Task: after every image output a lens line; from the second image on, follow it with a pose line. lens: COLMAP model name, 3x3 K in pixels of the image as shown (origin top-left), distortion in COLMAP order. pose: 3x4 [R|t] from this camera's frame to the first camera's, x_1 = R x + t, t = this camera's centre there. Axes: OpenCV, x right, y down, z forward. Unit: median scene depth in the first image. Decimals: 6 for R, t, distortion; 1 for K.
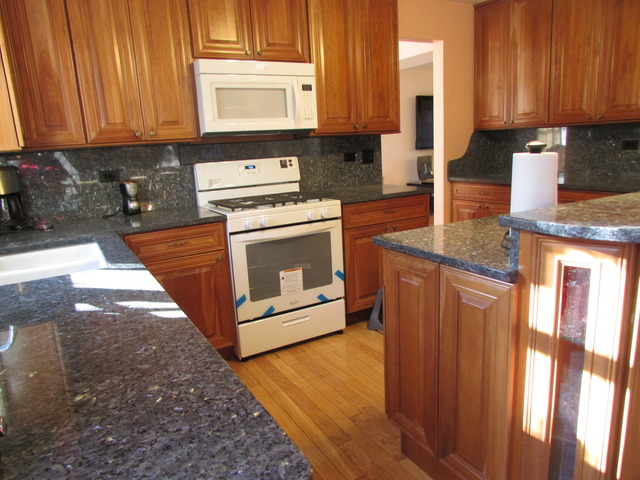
lens RADIAL K [[467.1, 0, 322.7], [0, 467.1, 238.7], [0, 0, 1]] dist [-0.026555, 0.000438]
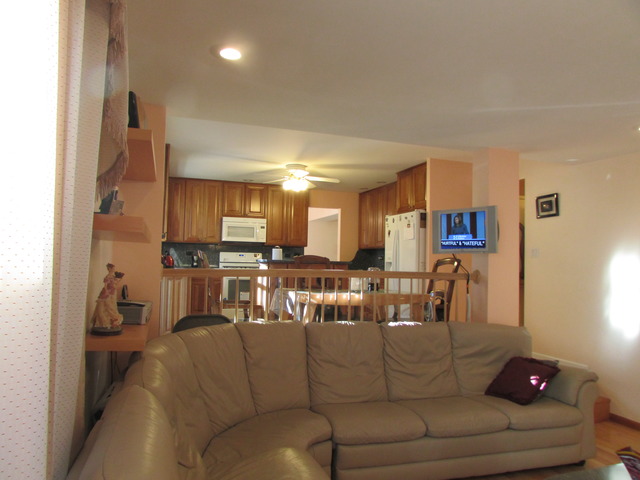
lens RADIAL K [[467.1, 0, 322.7], [0, 467.1, 238.7], [0, 0, 1]] dist [-0.026555, 0.000438]
pose [[0.970785, 0.054166, -0.233756, 1.006423], [-0.113445, 0.962040, -0.248212, 0.398373], [0.211438, 0.267479, 0.940079, -1.558570]]
